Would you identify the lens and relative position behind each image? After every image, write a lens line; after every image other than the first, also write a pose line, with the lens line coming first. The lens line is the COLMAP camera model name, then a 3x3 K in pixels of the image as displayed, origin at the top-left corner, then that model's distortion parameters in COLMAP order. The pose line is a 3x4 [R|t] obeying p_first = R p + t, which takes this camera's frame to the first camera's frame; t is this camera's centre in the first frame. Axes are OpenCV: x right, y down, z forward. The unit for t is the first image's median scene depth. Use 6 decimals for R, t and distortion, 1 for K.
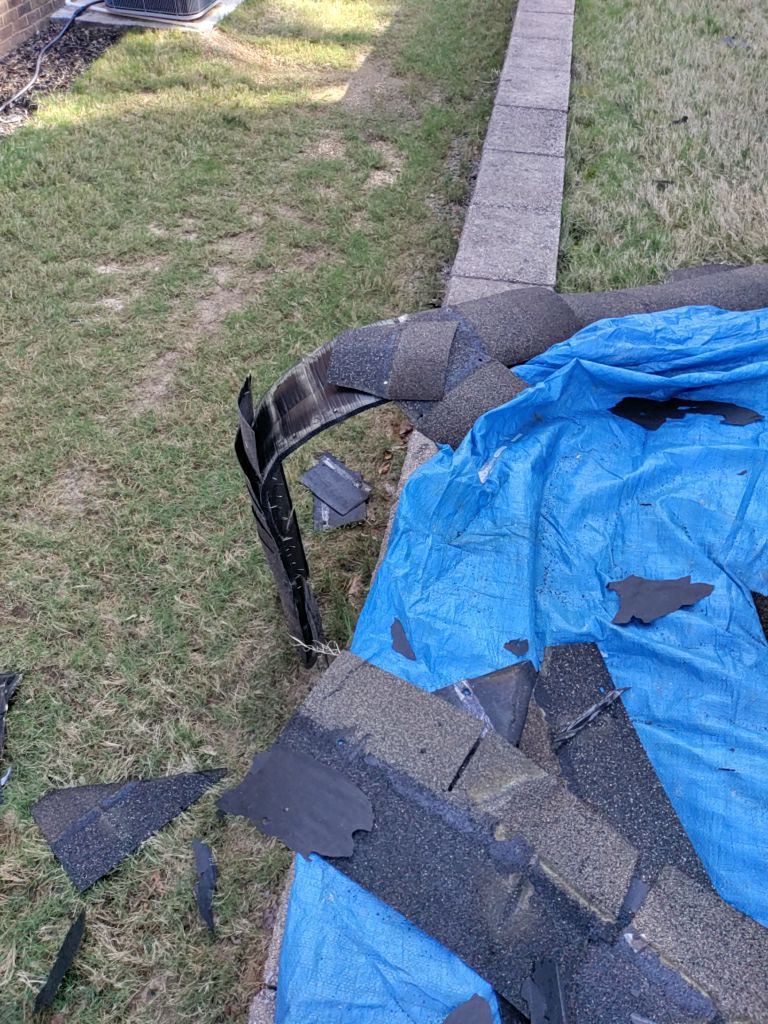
lens RADIAL K [[750.6, 0, 384.0], [0, 750.6, 512.0], [0, 0, 1]] dist [0.062486, -0.084641]
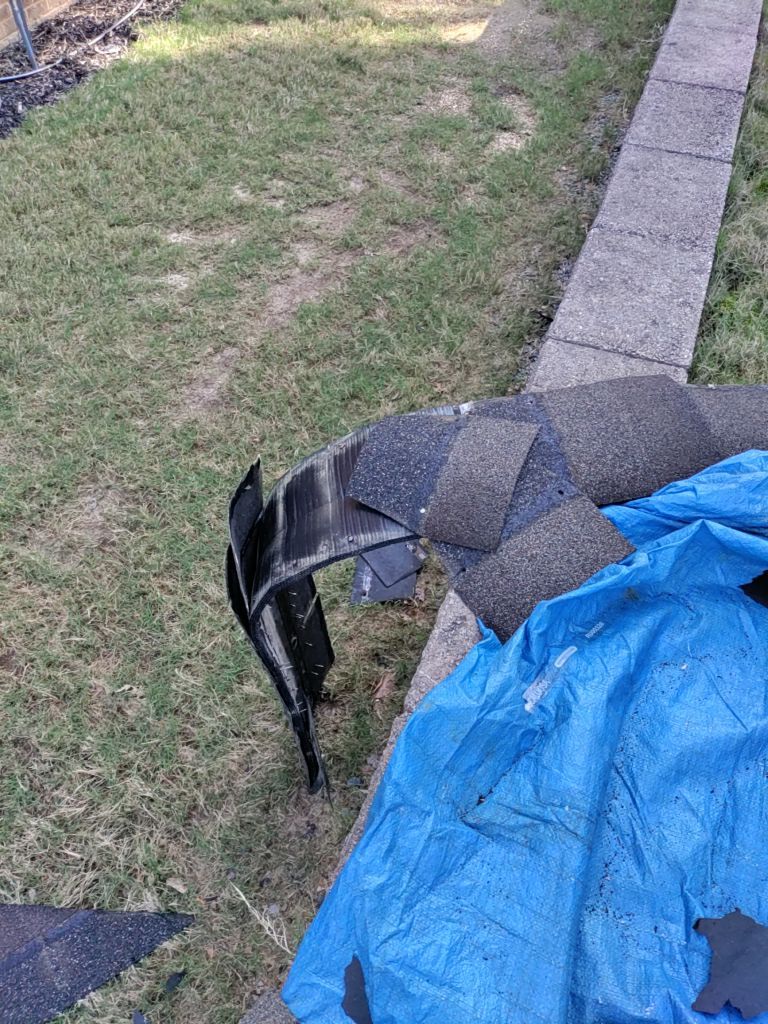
lens RADIAL K [[750.6, 0, 384.0], [0, 750.6, 512.0], [0, 0, 1]] dist [0.062486, -0.084641]
pose [[0.983808, 0.125047, -0.128394, 0.034228], [-0.114348, 0.989572, 0.087594, -0.135326], [0.138008, -0.071494, 0.987847, 0.164763]]
